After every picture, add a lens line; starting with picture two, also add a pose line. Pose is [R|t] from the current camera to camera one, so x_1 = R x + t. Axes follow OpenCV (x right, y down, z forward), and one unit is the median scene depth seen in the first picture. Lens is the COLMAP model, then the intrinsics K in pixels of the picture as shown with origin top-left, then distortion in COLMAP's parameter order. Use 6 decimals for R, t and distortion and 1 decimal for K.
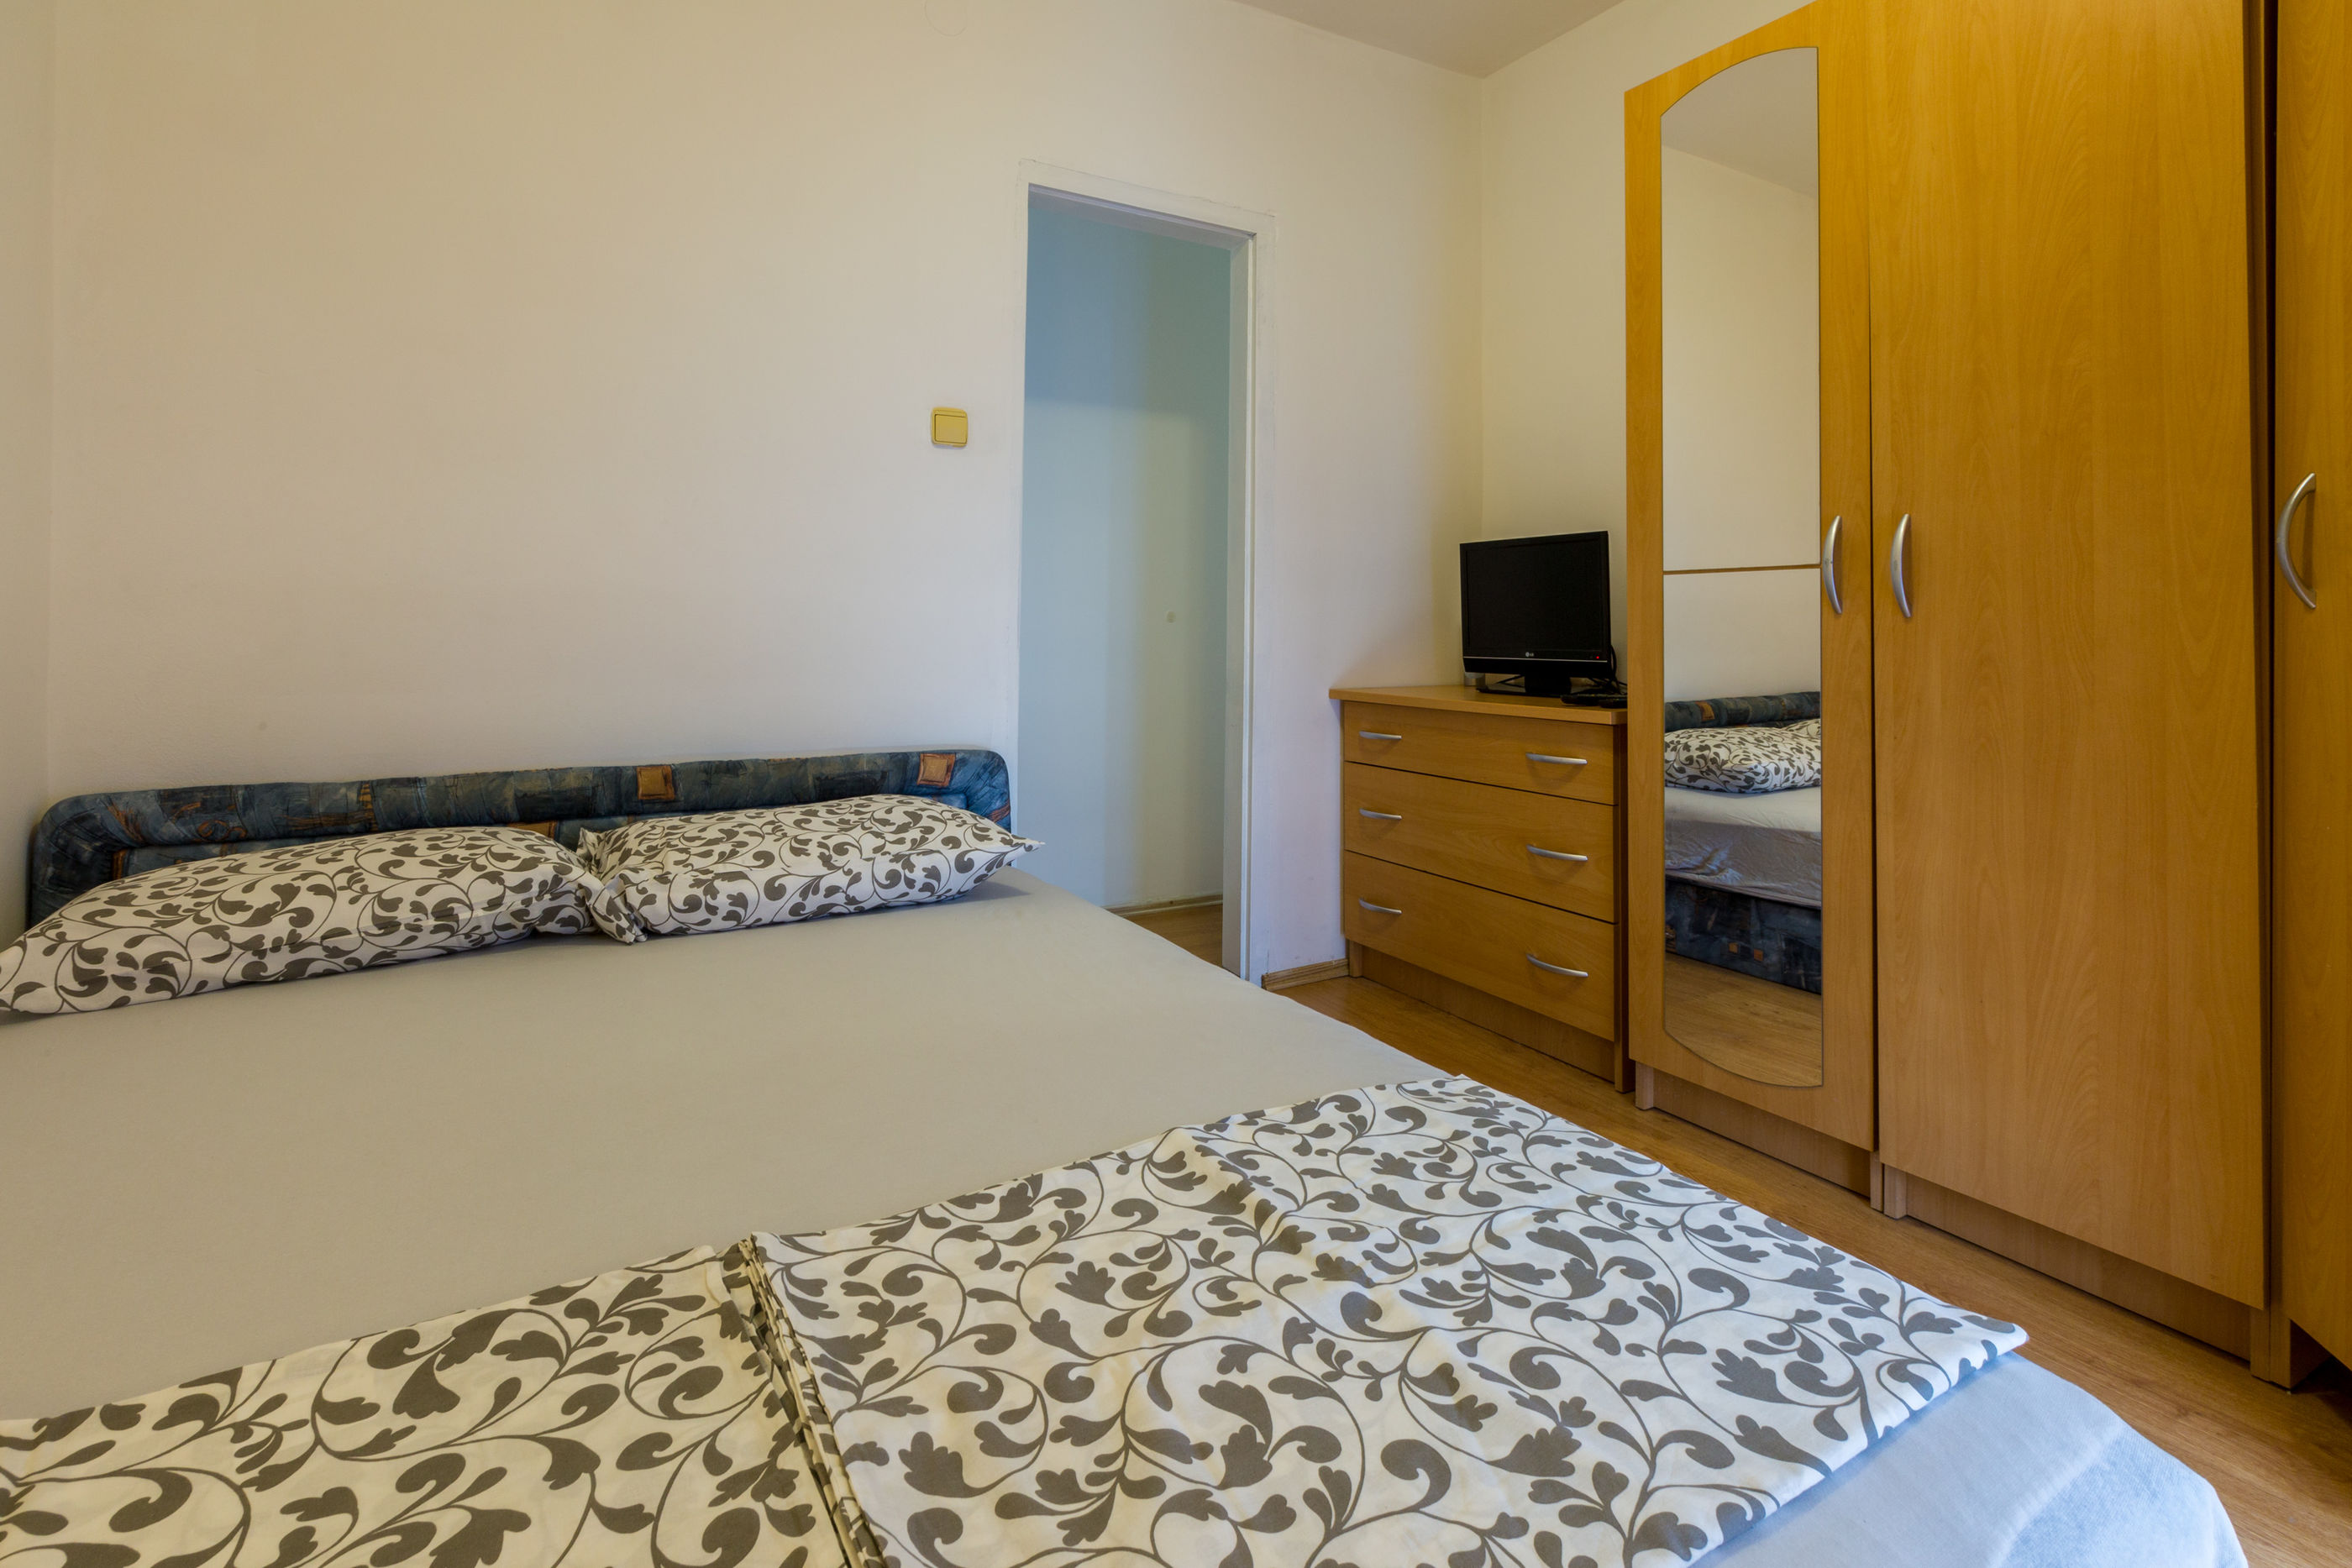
lens RADIAL K [[1126.8, 0, 1164.7], [0, 1126.8, 623.5], [0, 0, 1]] dist [-0.000152, 0.000528]
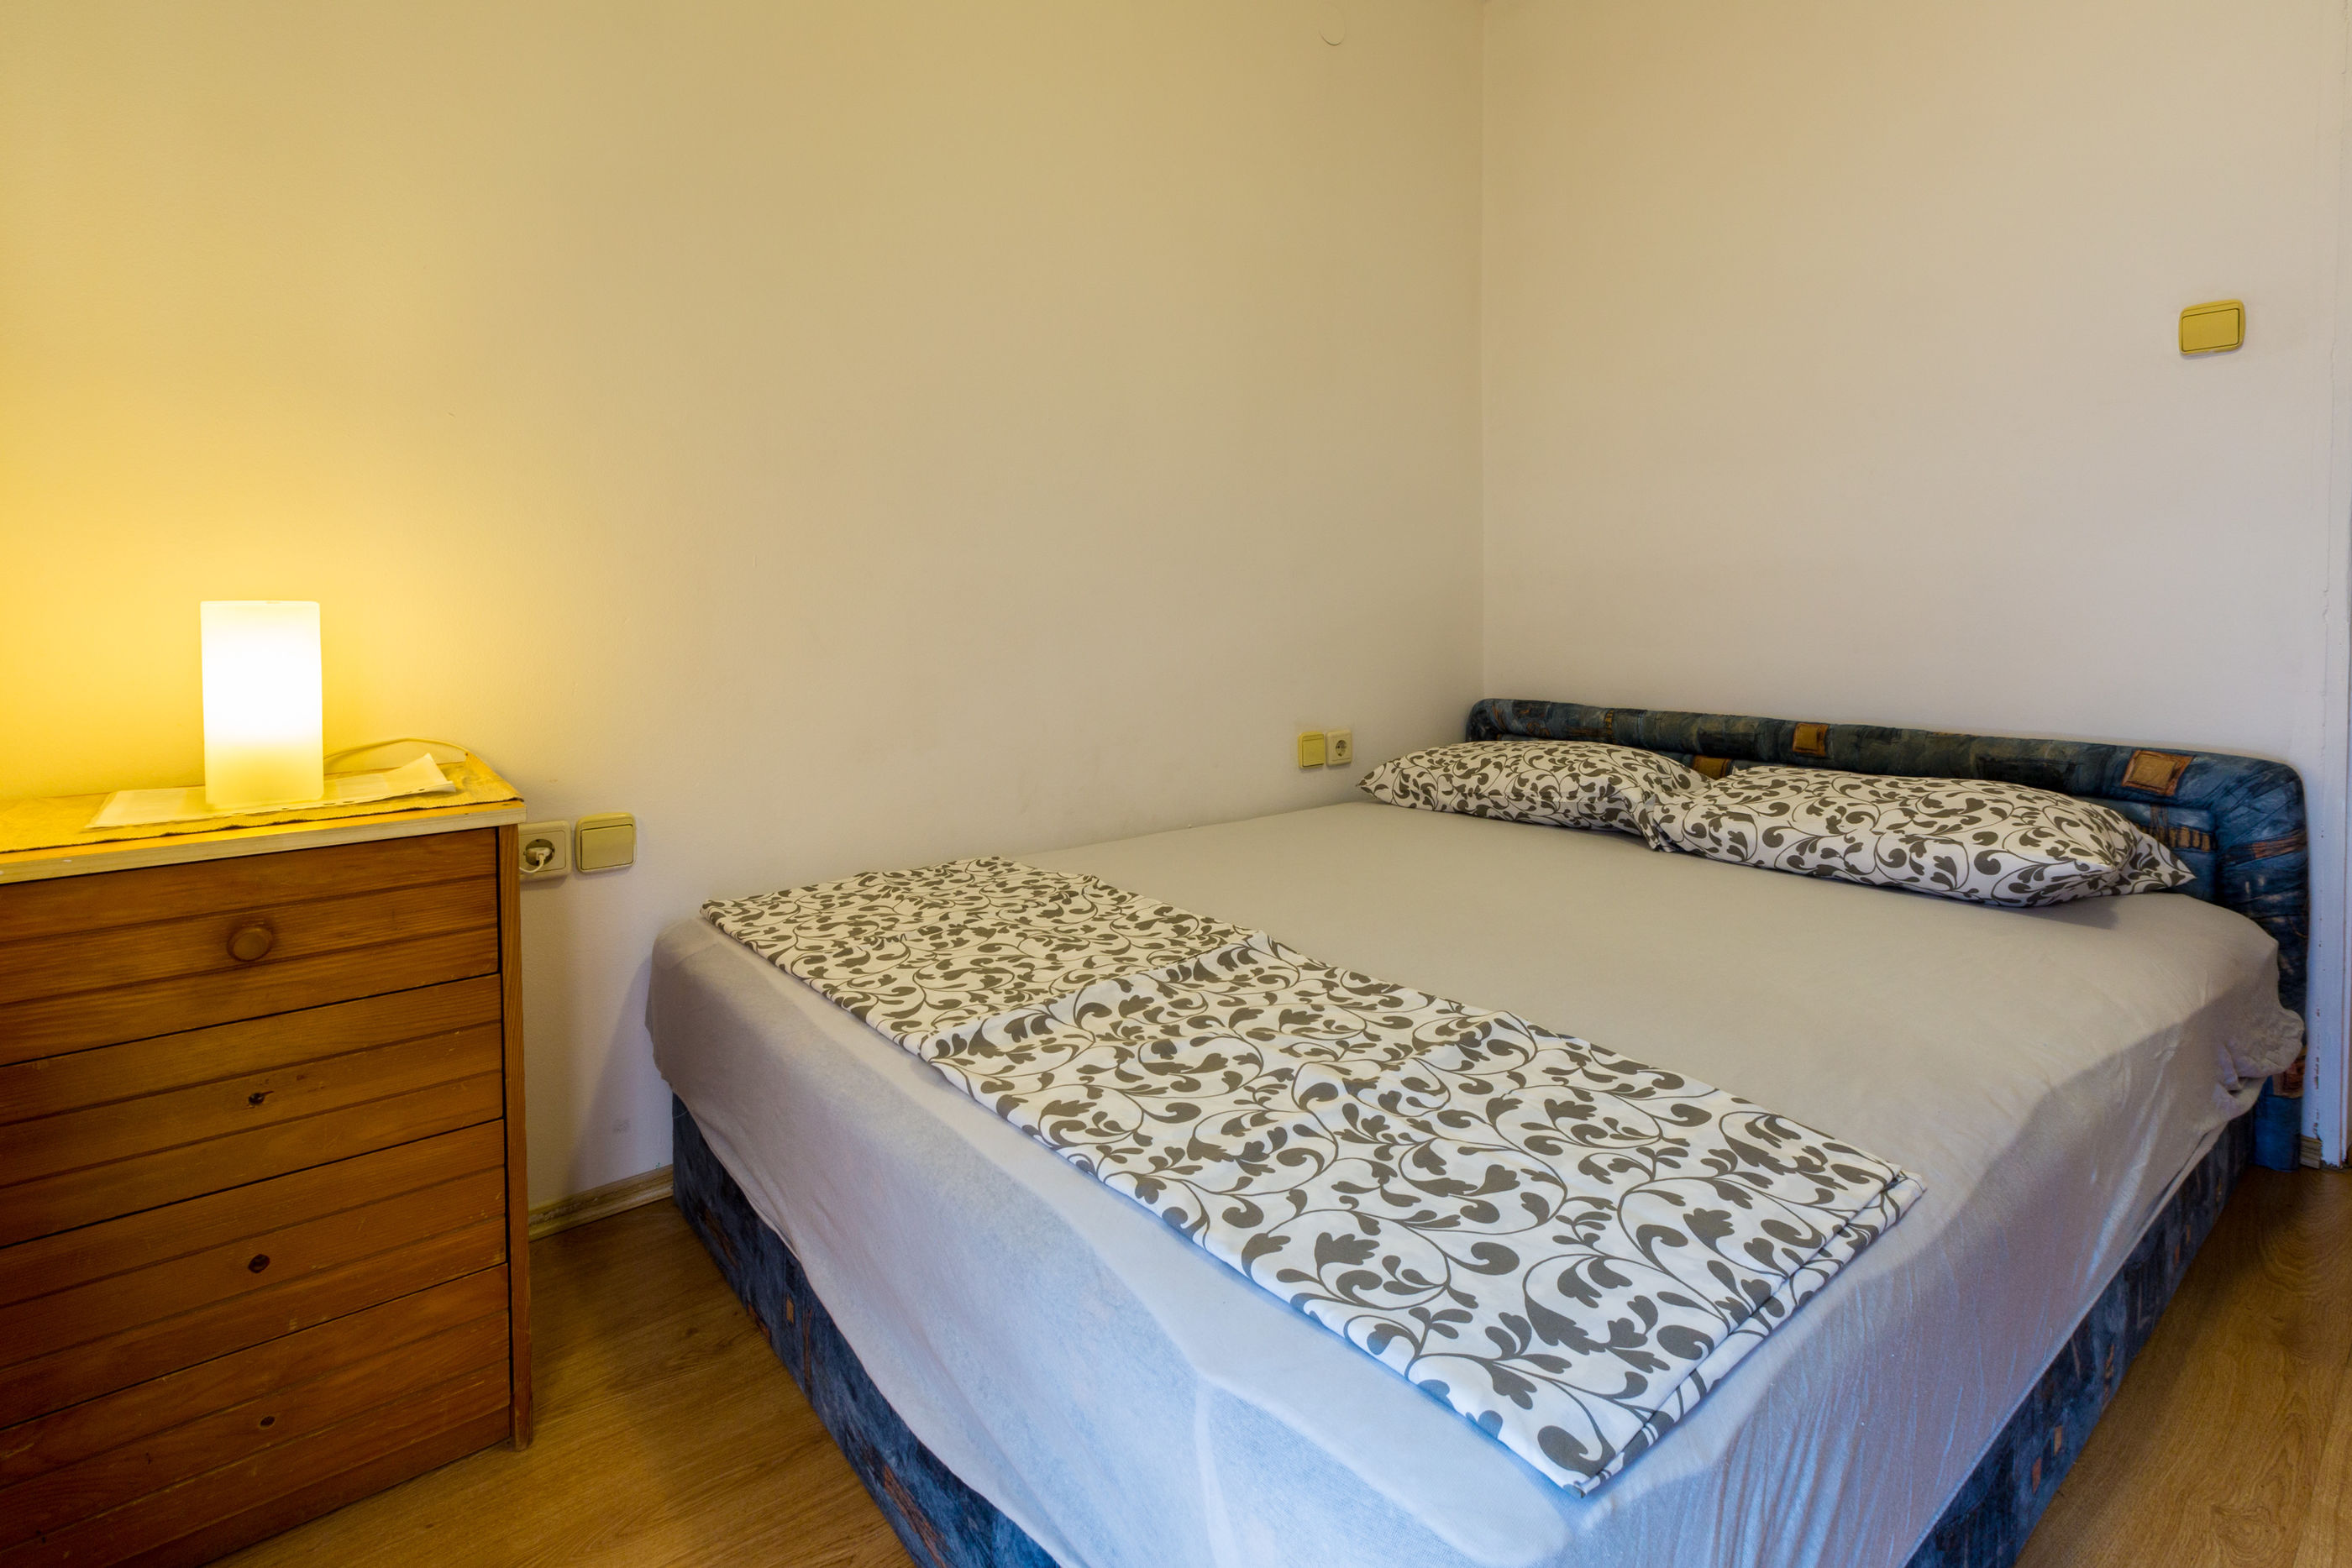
lens RADIAL K [[1126.8, 0, 1164.7], [0, 1126.8, 623.5], [0, 0, 1]] dist [-0.000152, 0.000528]
pose [[0.155796, 0.015111, -0.987674, 0.677175], [0.011372, 0.999789, 0.017090, 0.005372], [0.987724, -0.013894, 0.155591, 0.274707]]
